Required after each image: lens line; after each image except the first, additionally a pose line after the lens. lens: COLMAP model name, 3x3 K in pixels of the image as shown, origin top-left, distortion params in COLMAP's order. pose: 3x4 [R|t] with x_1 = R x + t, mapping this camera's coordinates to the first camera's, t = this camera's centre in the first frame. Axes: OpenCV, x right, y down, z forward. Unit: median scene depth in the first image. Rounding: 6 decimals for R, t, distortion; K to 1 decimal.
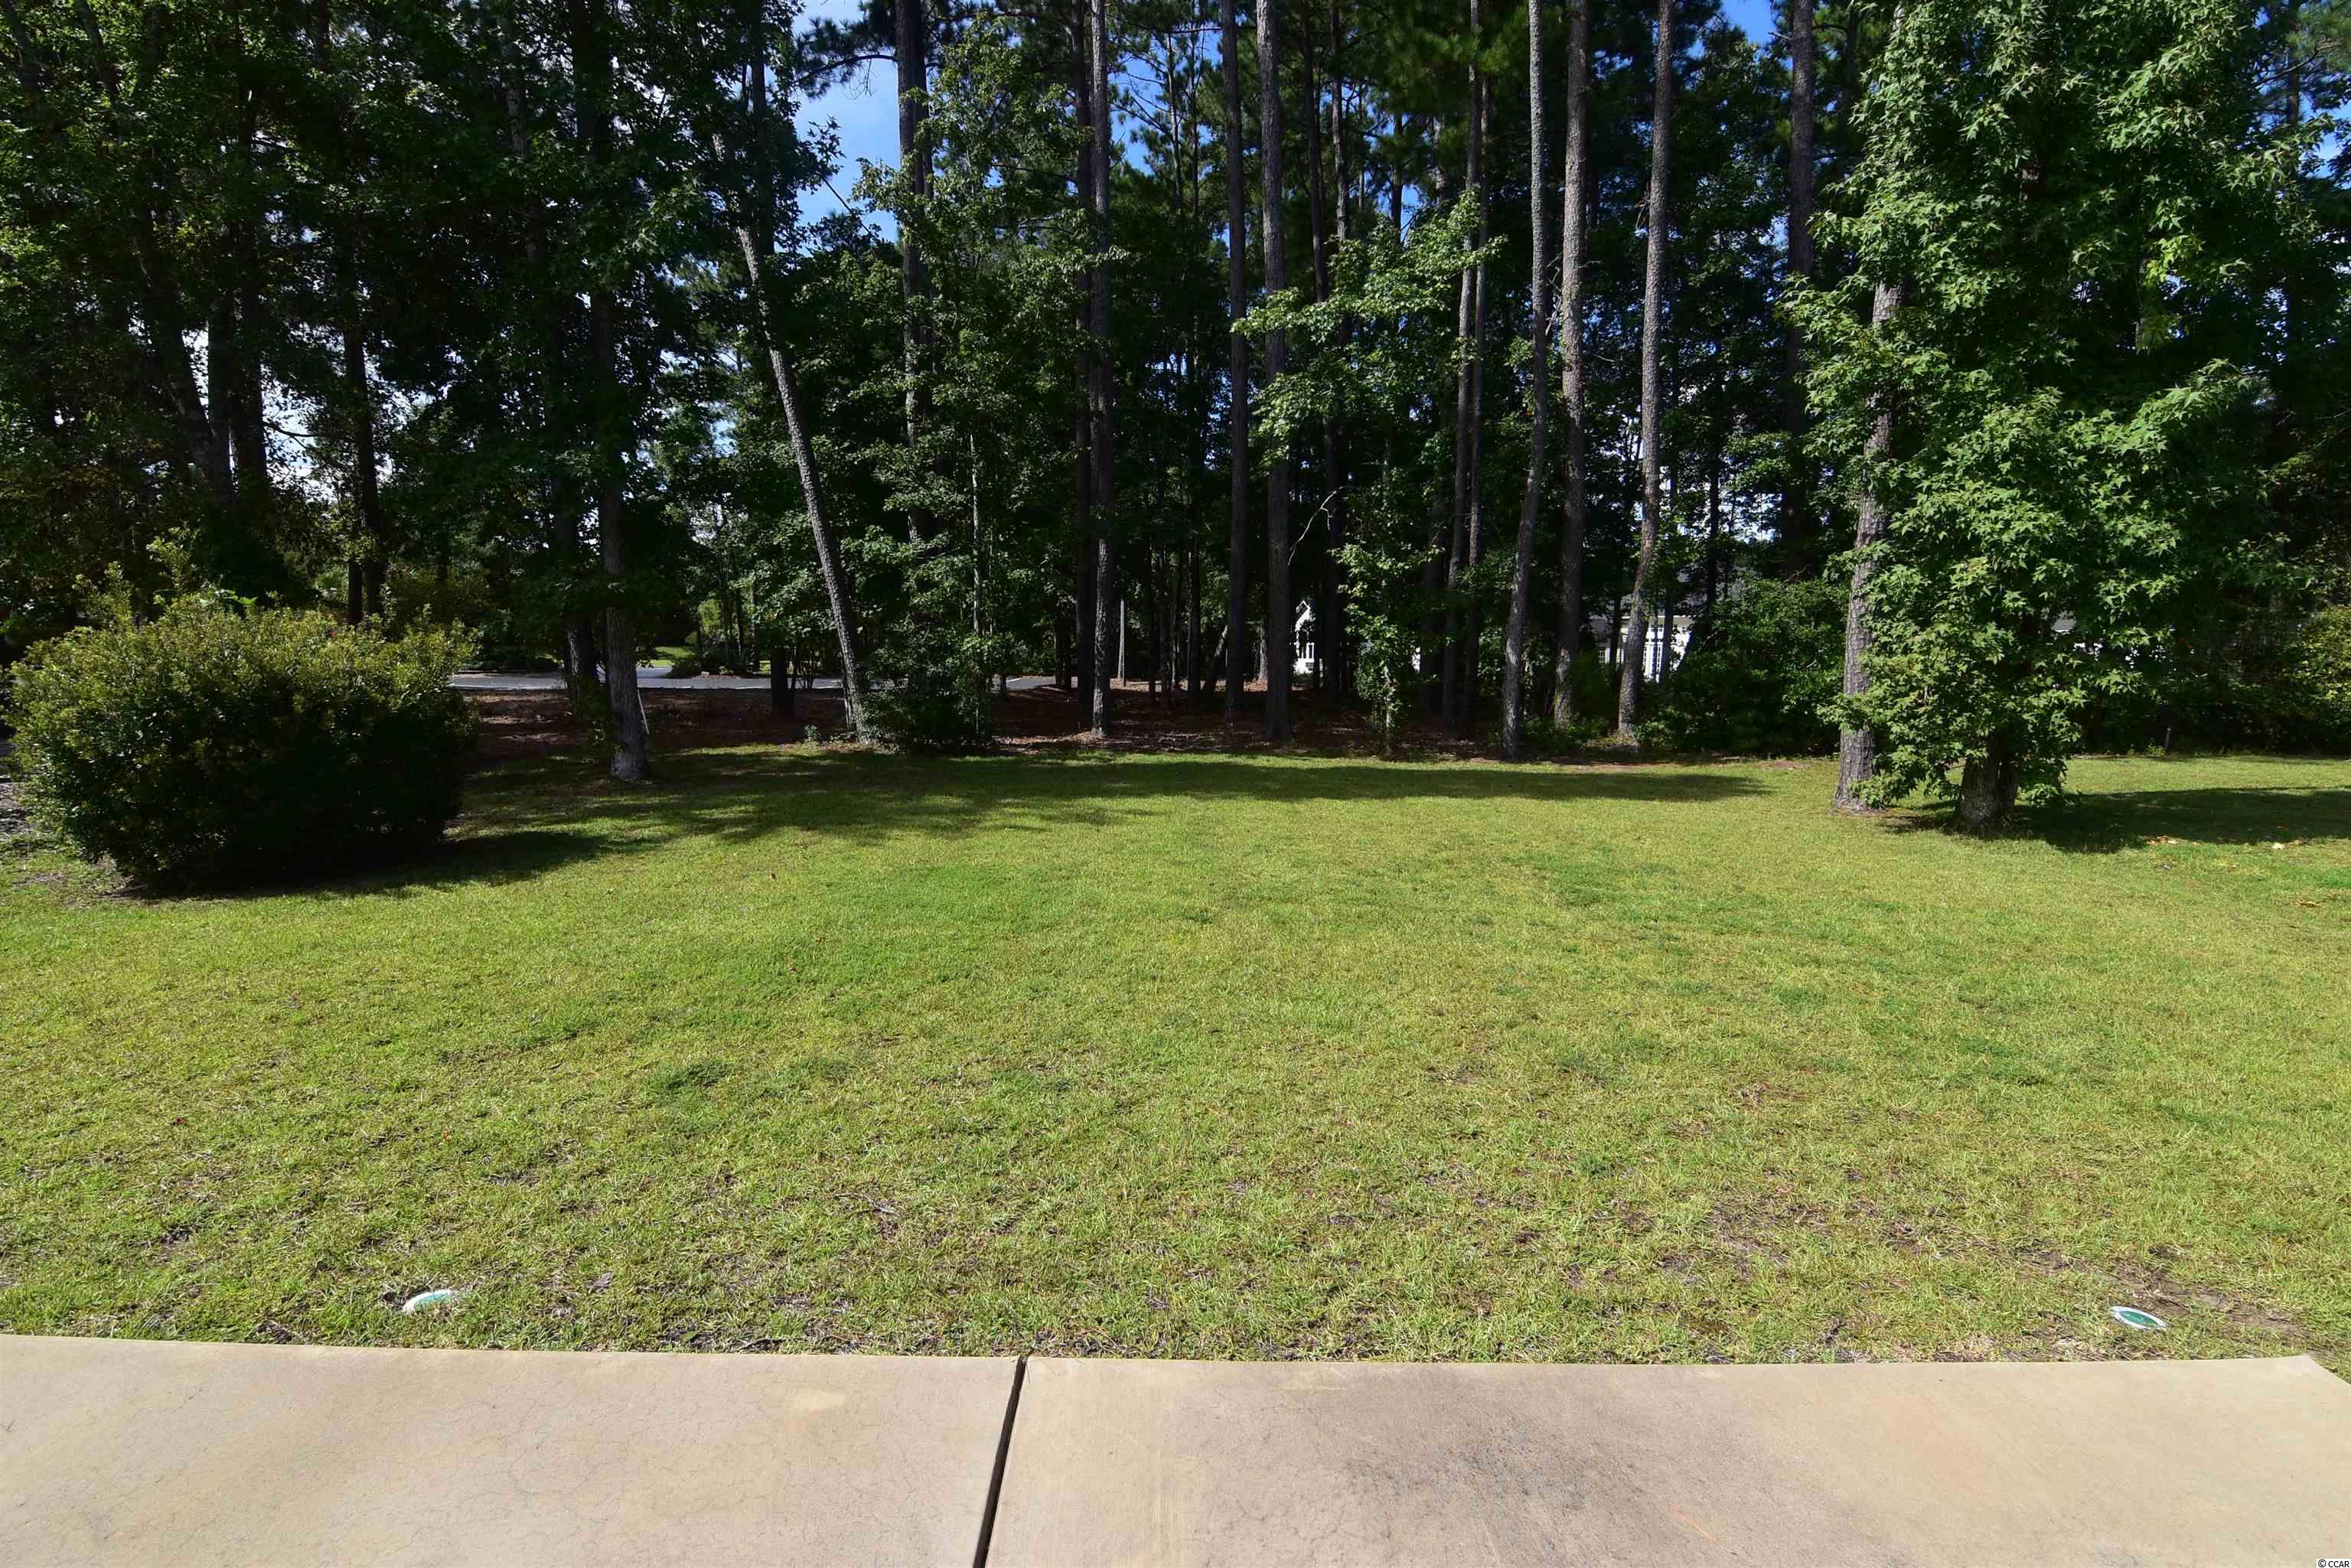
lens RADIAL K [[1139.4, 0, 1176.9], [0, 1139.4, 778.9], [0, 0, 1]] dist [-0.010762, -0.003356]
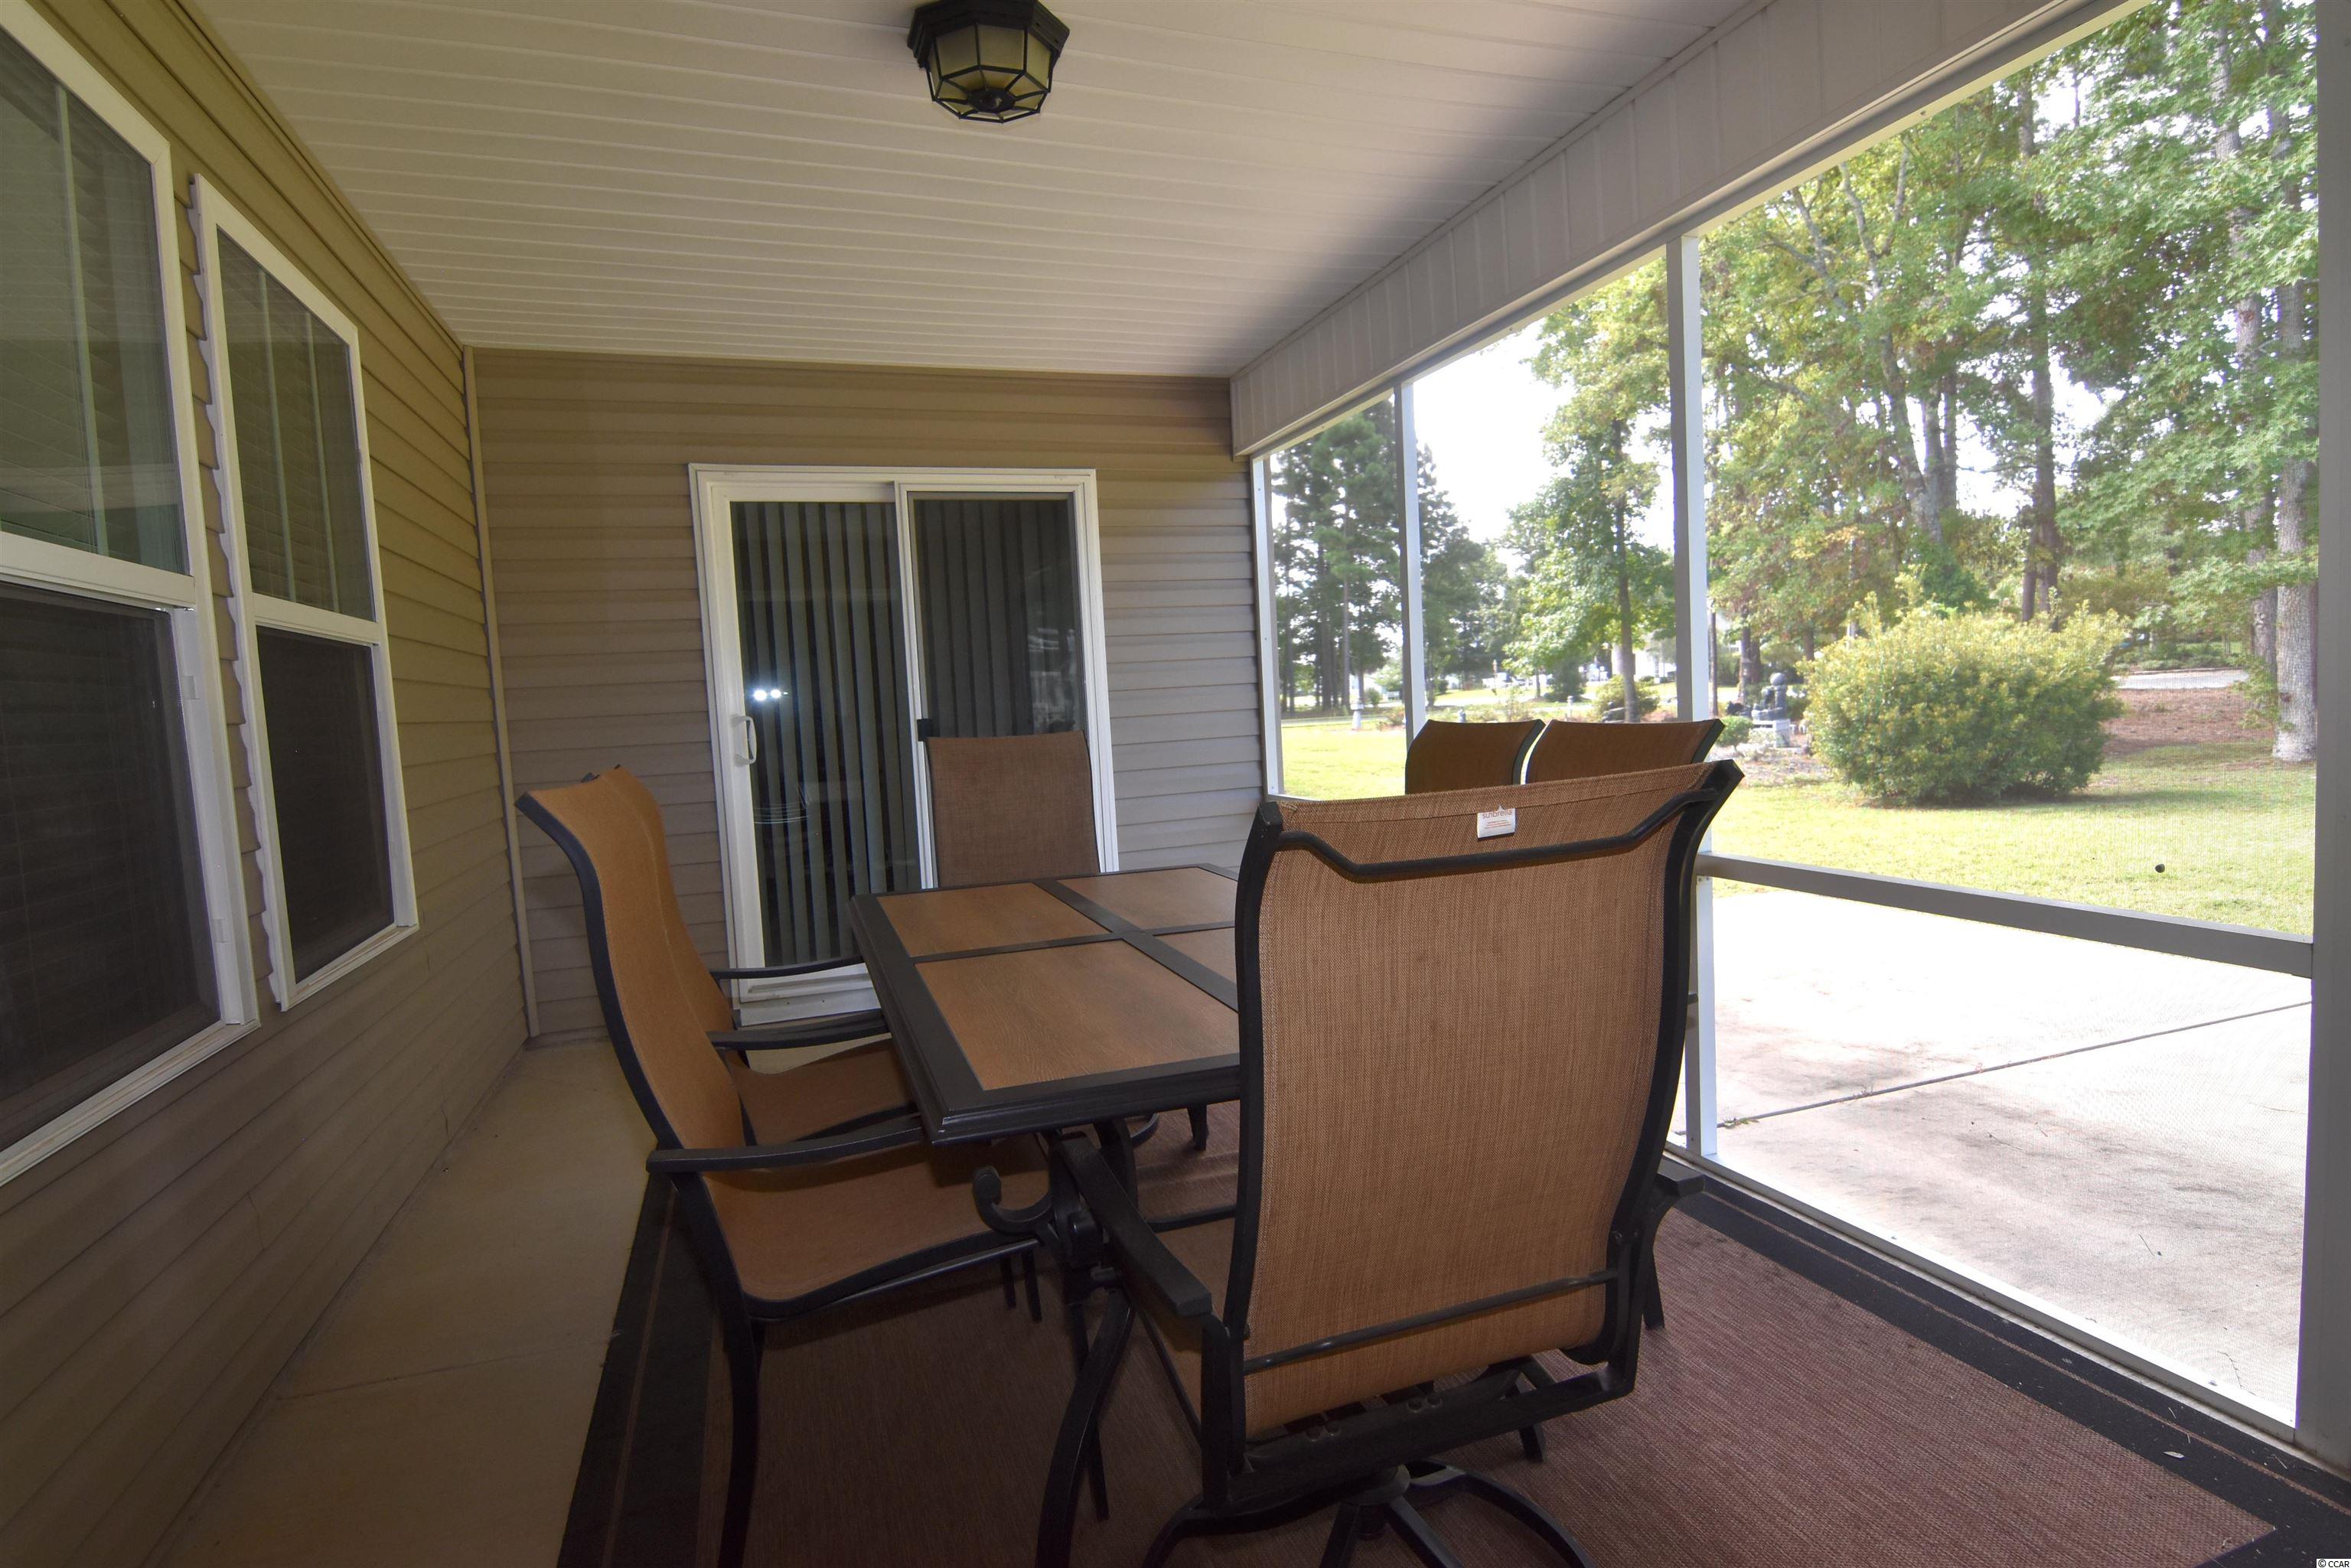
lens RADIAL K [[1211.8, 0, 1177.1], [0, 1211.8, 782.3], [0, 0, 1]] dist [0.000162, 0.000171]
pose [[0.332805, 0.047795, -0.941784, 0.277266], [-0.059767, 0.997776, 0.029516, 0.066971], [0.941100, 0.046465, 0.334921, -0.389407]]
